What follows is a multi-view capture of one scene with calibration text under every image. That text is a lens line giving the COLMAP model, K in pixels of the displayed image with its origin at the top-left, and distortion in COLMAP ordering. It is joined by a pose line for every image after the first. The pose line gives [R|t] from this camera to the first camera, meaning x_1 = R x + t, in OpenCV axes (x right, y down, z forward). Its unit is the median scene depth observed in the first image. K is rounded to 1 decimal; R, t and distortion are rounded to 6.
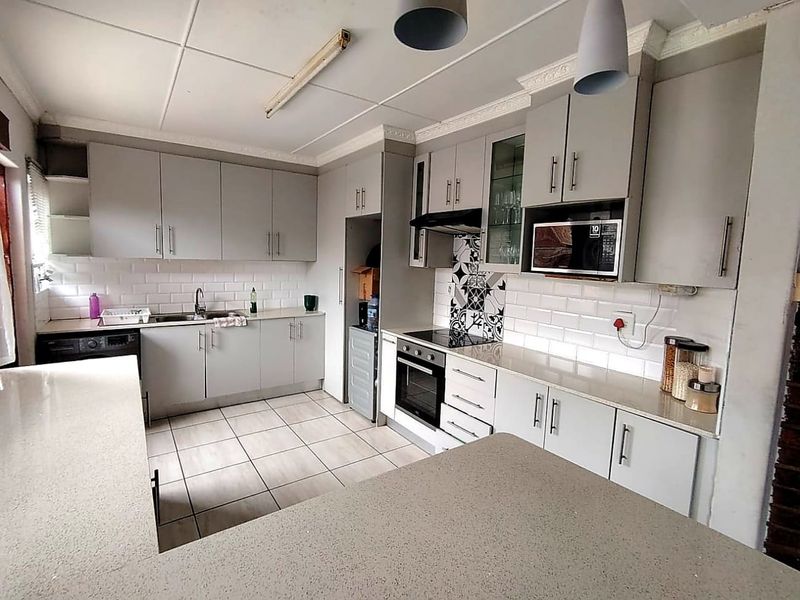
lens RADIAL K [[383.7, 0, 399.4], [0, 383.7, 296.9], [0, 0, 1]] dist [-0.018492, 0.003571]
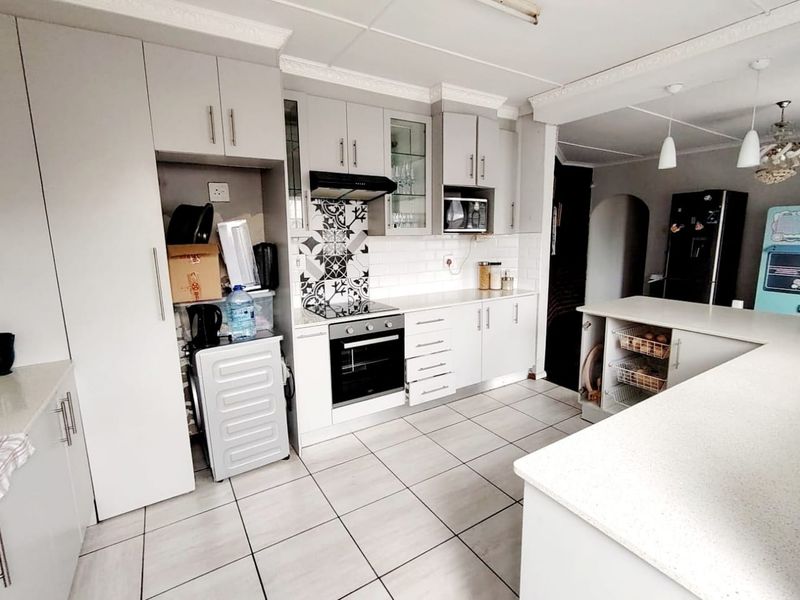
lens RADIAL K [[383.7, 0, 399.1], [0, 383.7, 298.5], [0, 0, 1]] dist [-0.018492, 0.003571]
pose [[0.056183, -0.196216, 0.978950, -0.766111], [0.123126, 0.974376, 0.188233, -0.080653], [-0.990799, 0.109958, 0.078902, 0.771256]]
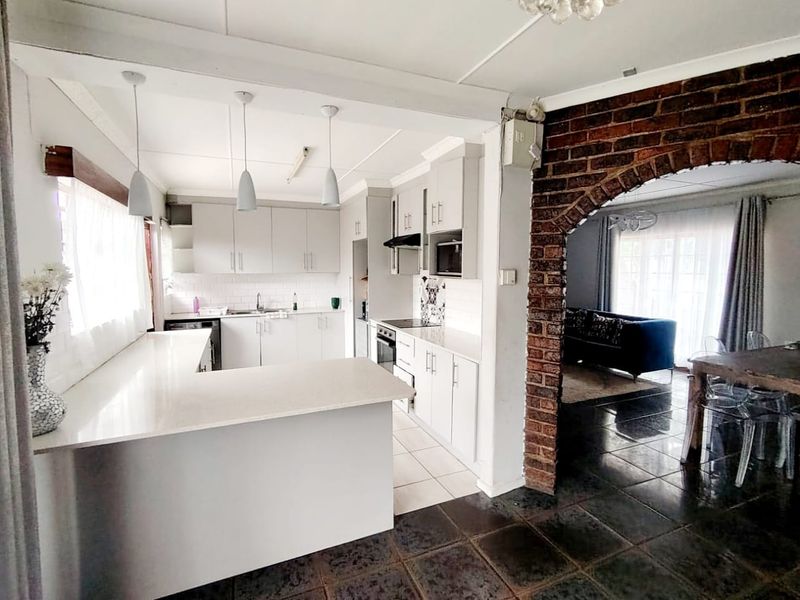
lens RADIAL K [[383.7, 0, 398.0], [0, 383.7, 298.4], [0, 0, 1]] dist [-0.018492, 0.003571]
pose [[0.975683, -0.013745, -0.218753, 0.381867], [0.008447, 0.999648, -0.025134, 0.047269], [0.219022, 0.022675, 0.975456, -0.384074]]
